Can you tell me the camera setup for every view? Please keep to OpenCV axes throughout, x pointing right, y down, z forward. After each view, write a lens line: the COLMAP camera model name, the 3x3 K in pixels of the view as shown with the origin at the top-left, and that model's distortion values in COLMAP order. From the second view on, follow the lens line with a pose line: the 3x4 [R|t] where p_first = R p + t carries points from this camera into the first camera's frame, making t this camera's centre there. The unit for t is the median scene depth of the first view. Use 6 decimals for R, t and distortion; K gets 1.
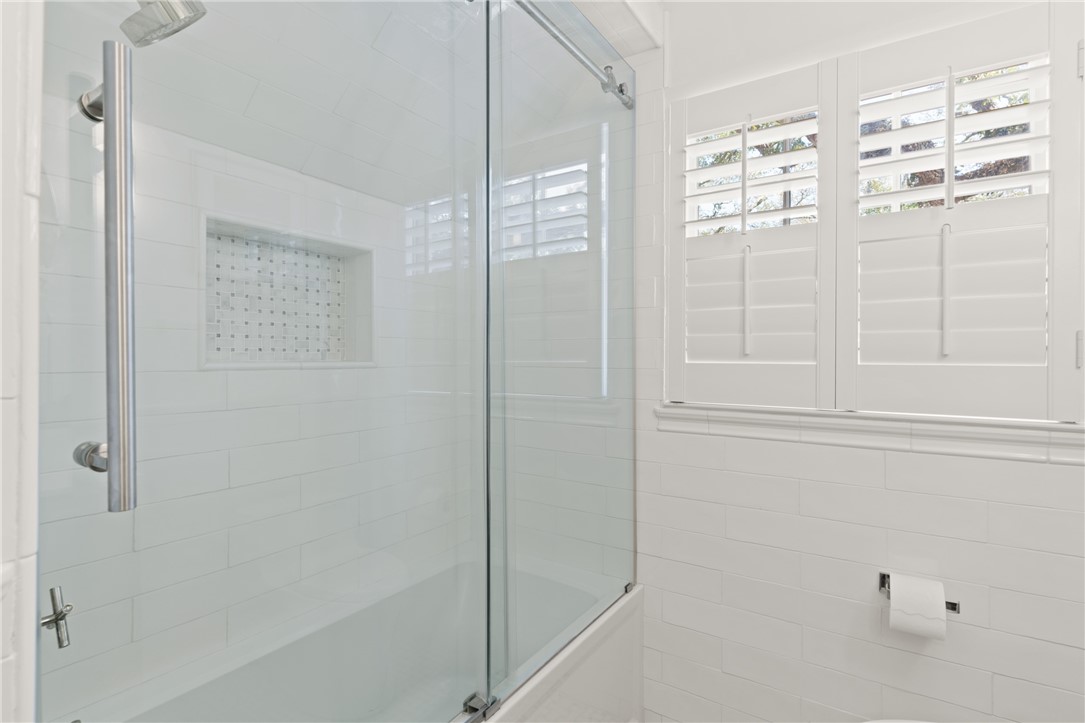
lens RADIAL K [[521.6, 0, 538.3], [0, 521.6, 358.7], [0, 0, 1]] dist [-0.001313, -0.000329]
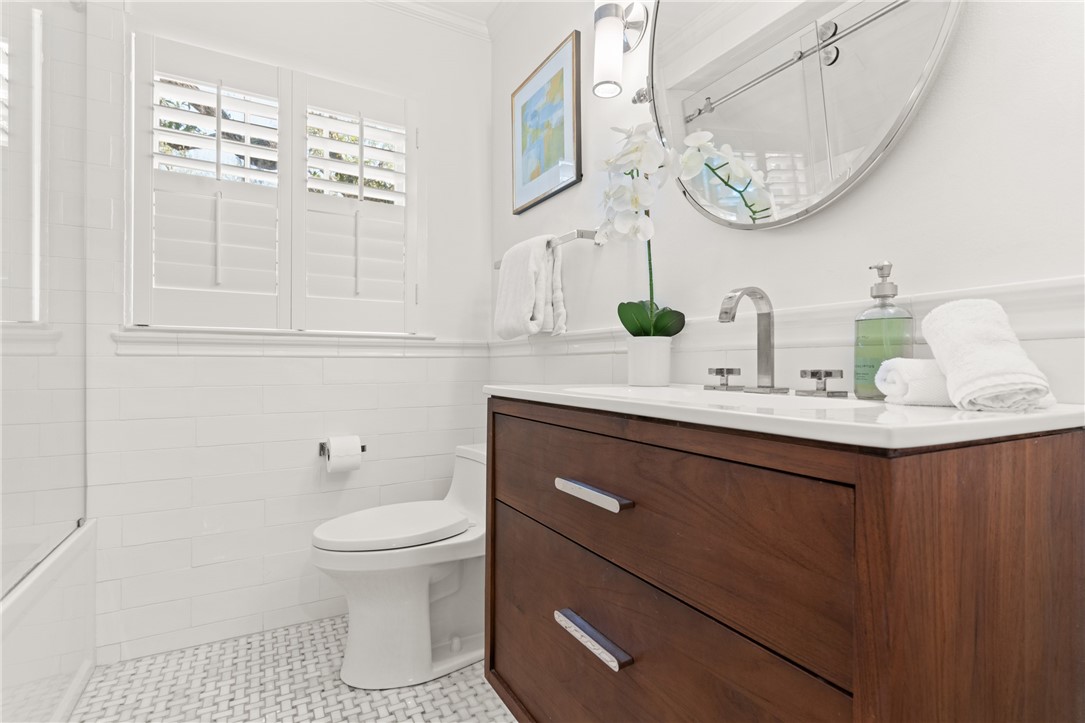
lens RADIAL K [[521.6, 0, 541.4], [0, 521.6, 364.5], [0, 0, 1]] dist [-0.001313, -0.000329]
pose [[0.456391, -0.003121, 0.889774, -0.314118], [-0.000230, 0.999993, 0.003626, 0.169286], [-0.889779, -0.001859, 0.456387, -0.185527]]
